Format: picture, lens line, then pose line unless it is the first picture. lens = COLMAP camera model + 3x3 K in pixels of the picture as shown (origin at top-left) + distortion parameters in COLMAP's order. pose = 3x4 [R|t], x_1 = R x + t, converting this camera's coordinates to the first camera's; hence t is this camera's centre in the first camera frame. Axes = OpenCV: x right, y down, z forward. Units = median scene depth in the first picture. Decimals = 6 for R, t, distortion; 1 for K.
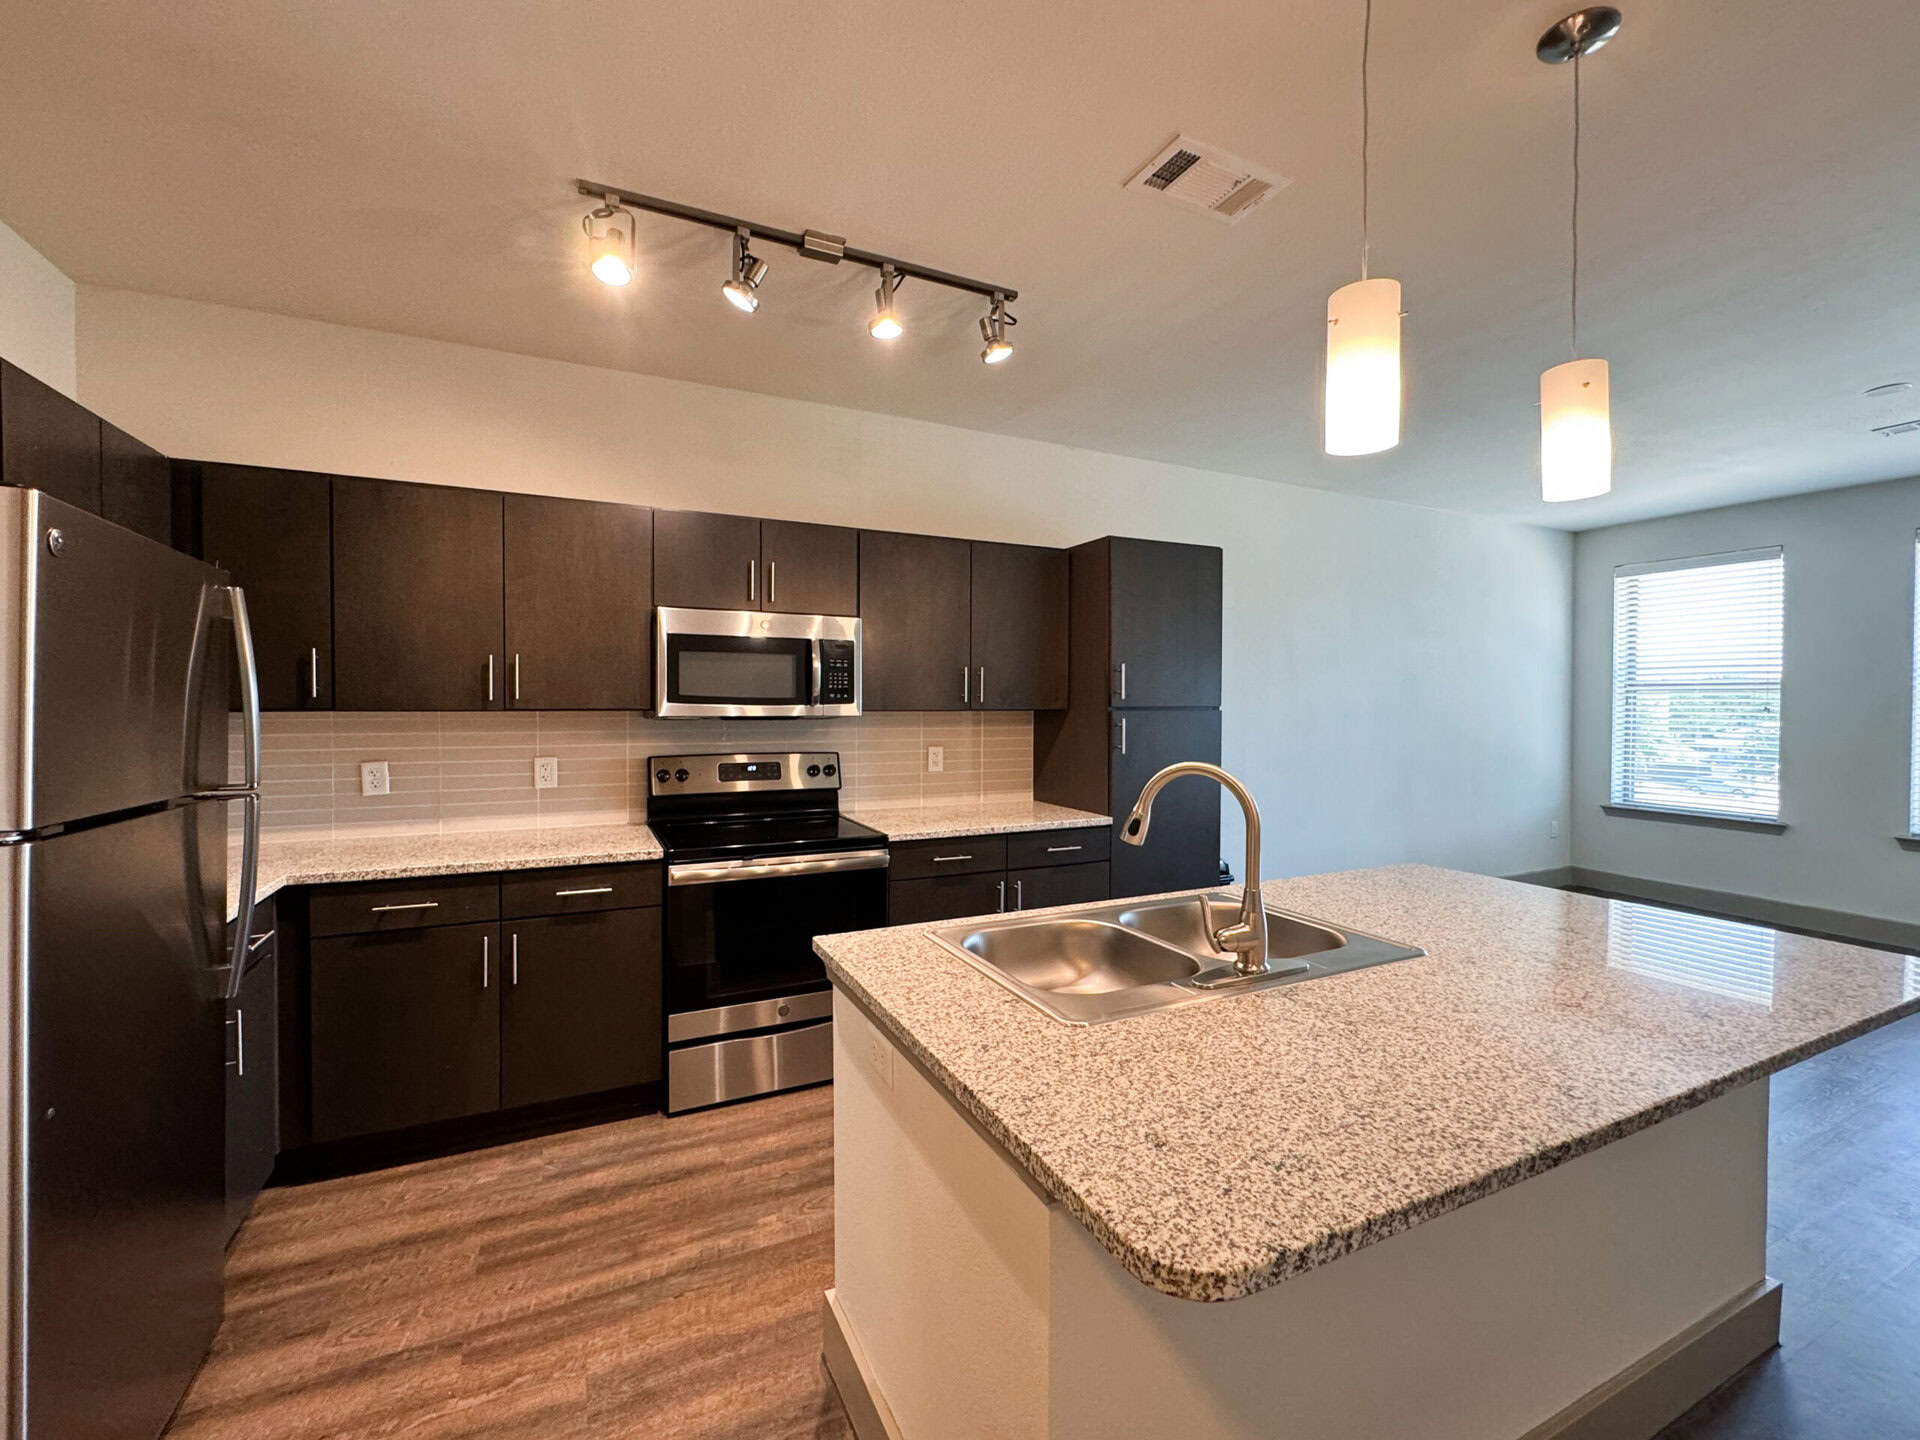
lens RADIAL K [[779.3, 0, 926.2], [0, 779.3, 719.4], [0, 0, 1]] dist [-0.011236, 0.000134]
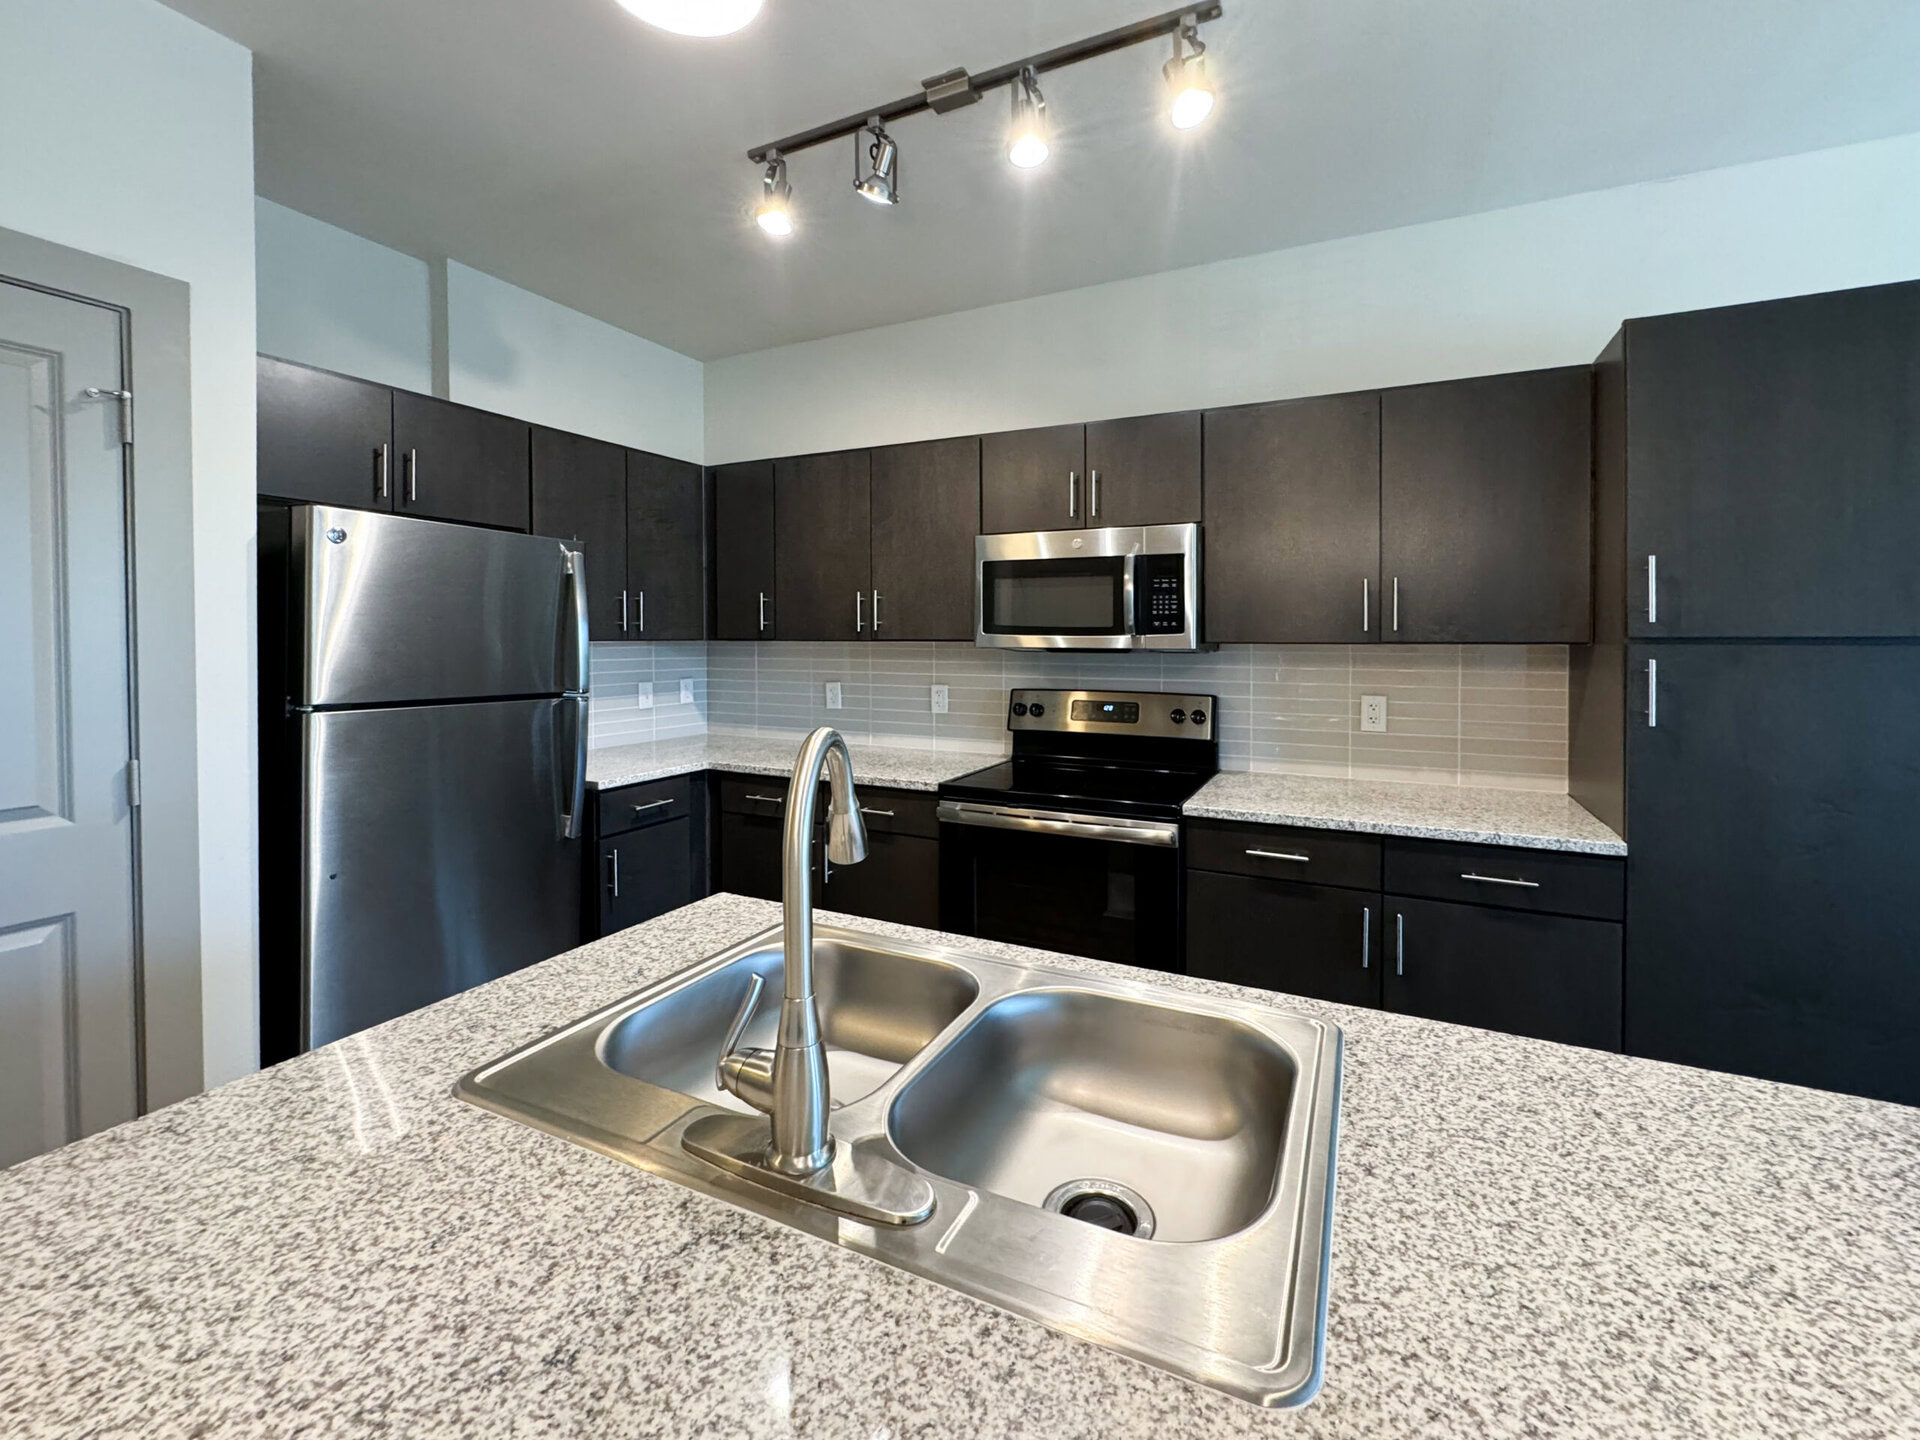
lens RADIAL K [[786.5, 0, 965.1], [0, 786.5, 649.7], [0, 0, 1]] dist [-0.001264, 0.000429]
pose [[0.658825, 0.010270, -0.752227, 0.383459], [-0.014608, 0.999893, 0.000857, -0.001563], [0.752155, 0.010424, 0.658904, 0.331591]]
